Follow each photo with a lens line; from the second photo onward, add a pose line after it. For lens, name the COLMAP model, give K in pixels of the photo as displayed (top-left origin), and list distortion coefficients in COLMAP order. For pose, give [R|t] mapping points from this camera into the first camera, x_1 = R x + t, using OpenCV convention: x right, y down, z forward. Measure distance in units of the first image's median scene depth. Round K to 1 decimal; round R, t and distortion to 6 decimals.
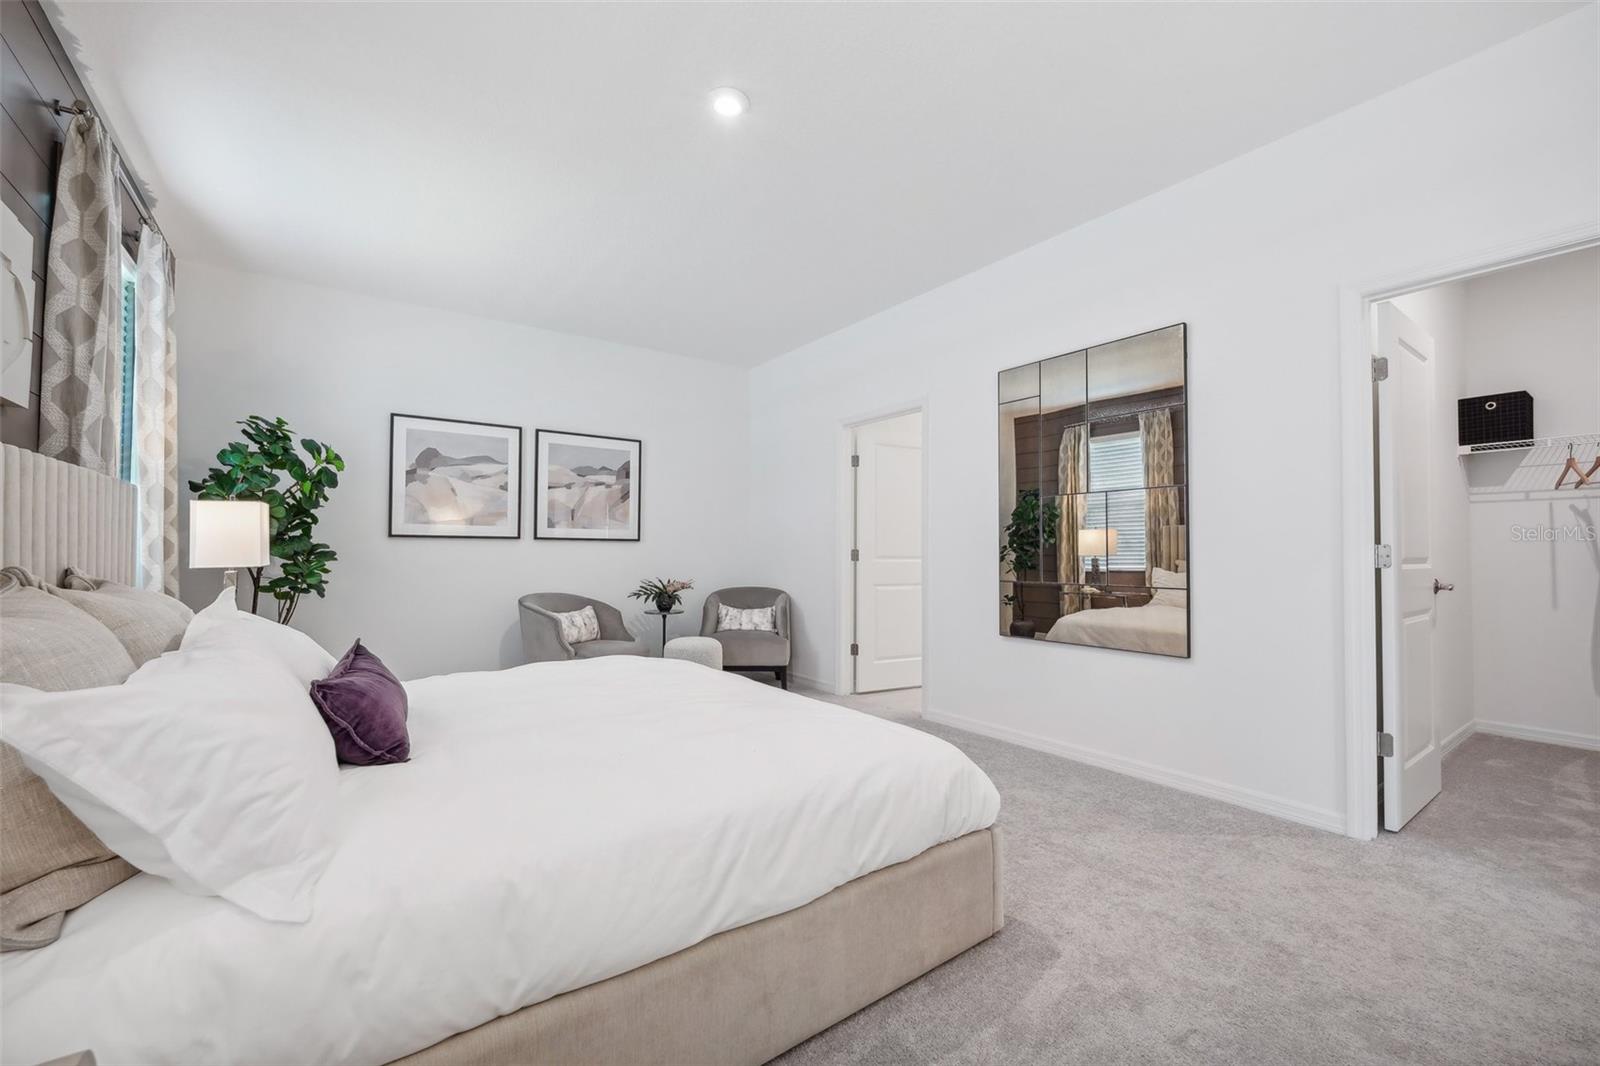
lens RADIAL K [[657.2, 0, 789.7], [0, 657.2, 536.4], [0, 0, 1]] dist [-0.004432, 0.000136]
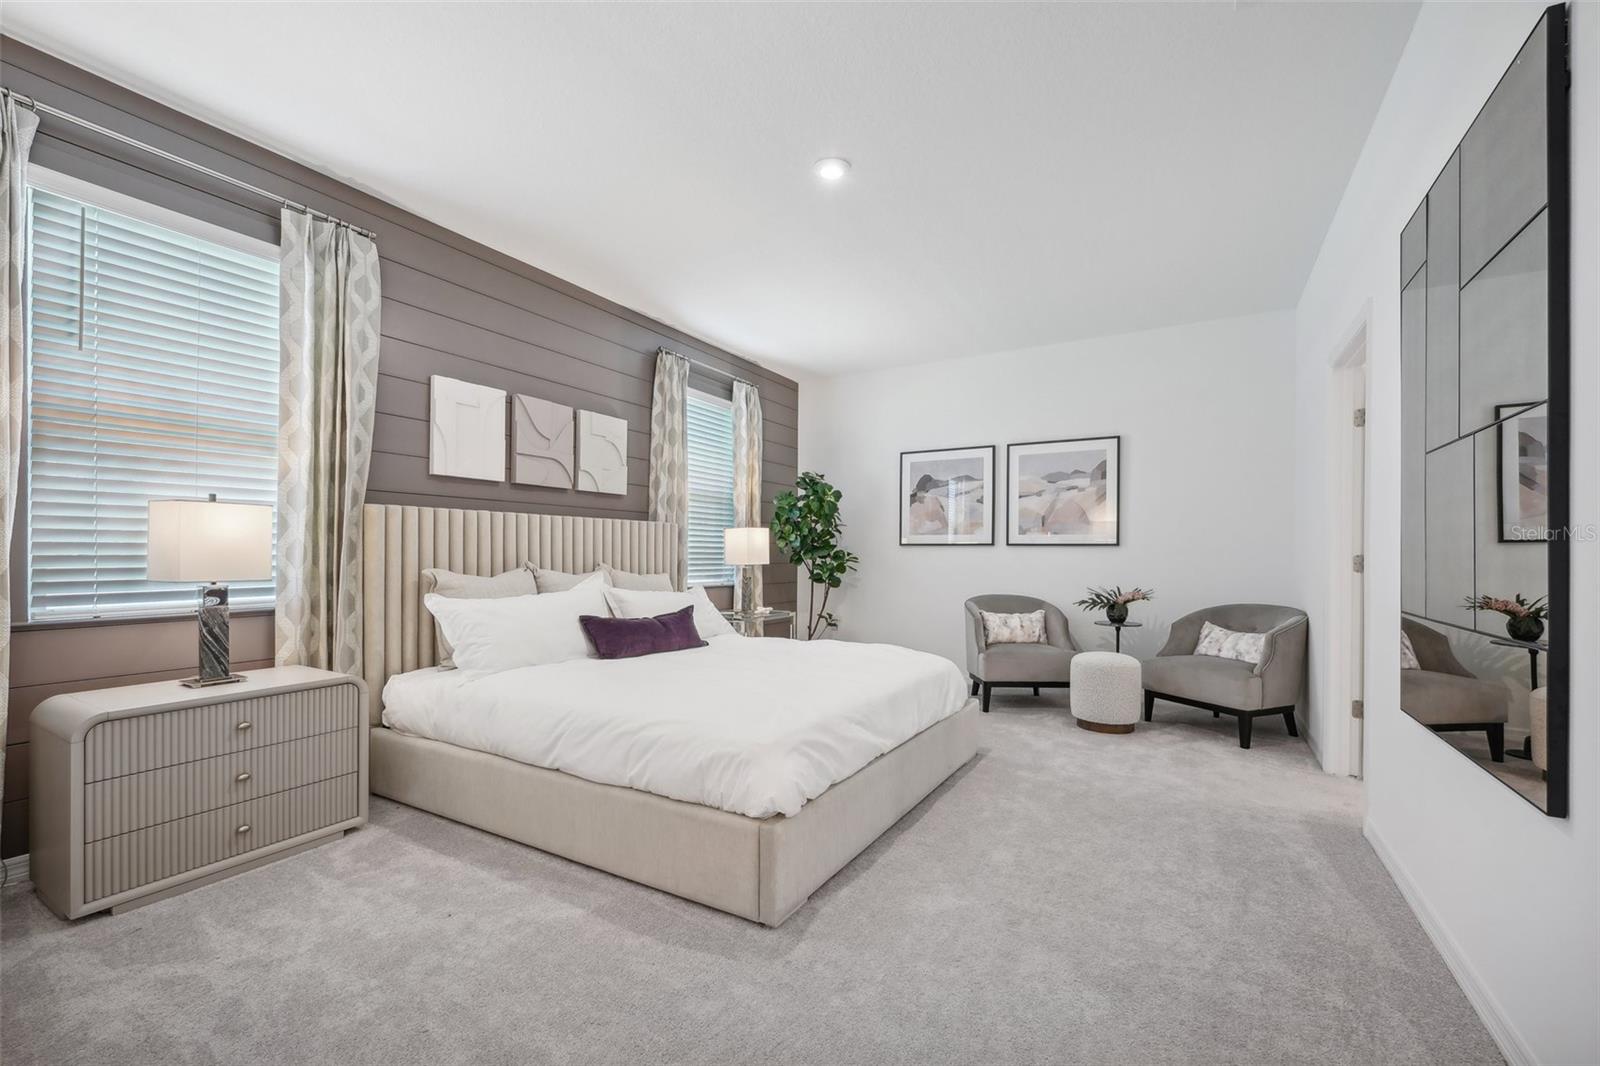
lens RADIAL K [[657.2, 0, 787.9], [0, 657.2, 549.7], [0, 0, 1]] dist [-0.004432, 0.000136]
pose [[0.395891, -0.007444, -0.918267, 0.464937], [0.018123, 0.999836, -0.000291, 0.004800], [0.918119, -0.016527, 0.395961, 0.228542]]
